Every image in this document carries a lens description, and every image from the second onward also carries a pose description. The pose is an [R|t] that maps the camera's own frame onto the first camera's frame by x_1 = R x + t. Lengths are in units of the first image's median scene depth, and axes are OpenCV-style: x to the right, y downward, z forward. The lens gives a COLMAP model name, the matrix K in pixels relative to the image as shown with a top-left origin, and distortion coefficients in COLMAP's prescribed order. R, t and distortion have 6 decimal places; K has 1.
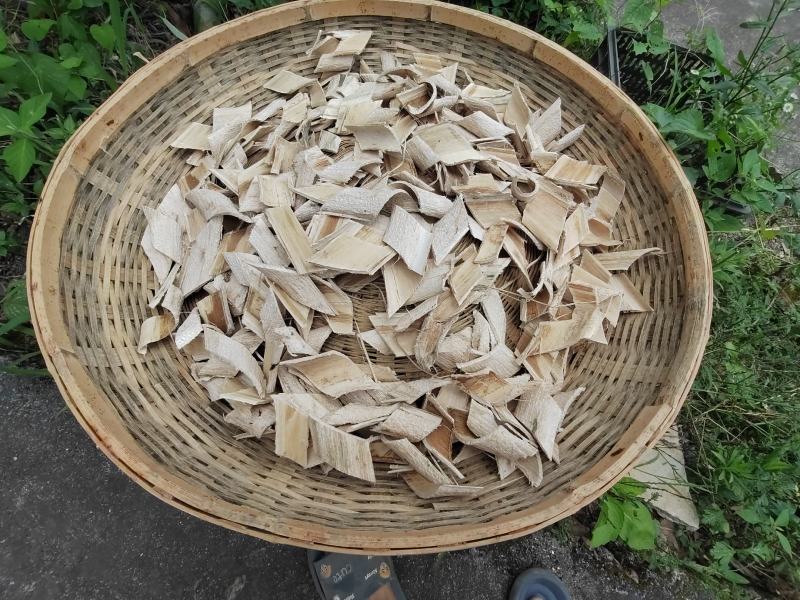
lens RADIAL K [[369.6, 0, 400.5], [0, 369.6, 294.5], [0, 0, 1]] dist [0.051783, -0.028728]
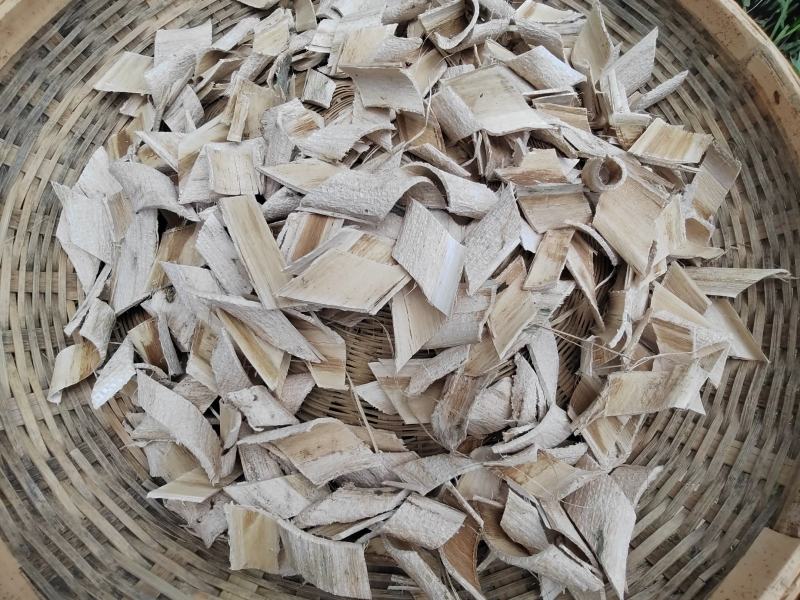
lens RADIAL K [[369.6, 0, 400.5], [0, 369.6, 294.5], [0, 0, 1]] dist [0.051783, -0.028728]
pose [[0.999227, 0.037290, -0.012439, -0.019281], [-0.034927, 0.987402, 0.154330, -0.170770], [0.018037, -0.153777, 0.987941, 0.303682]]
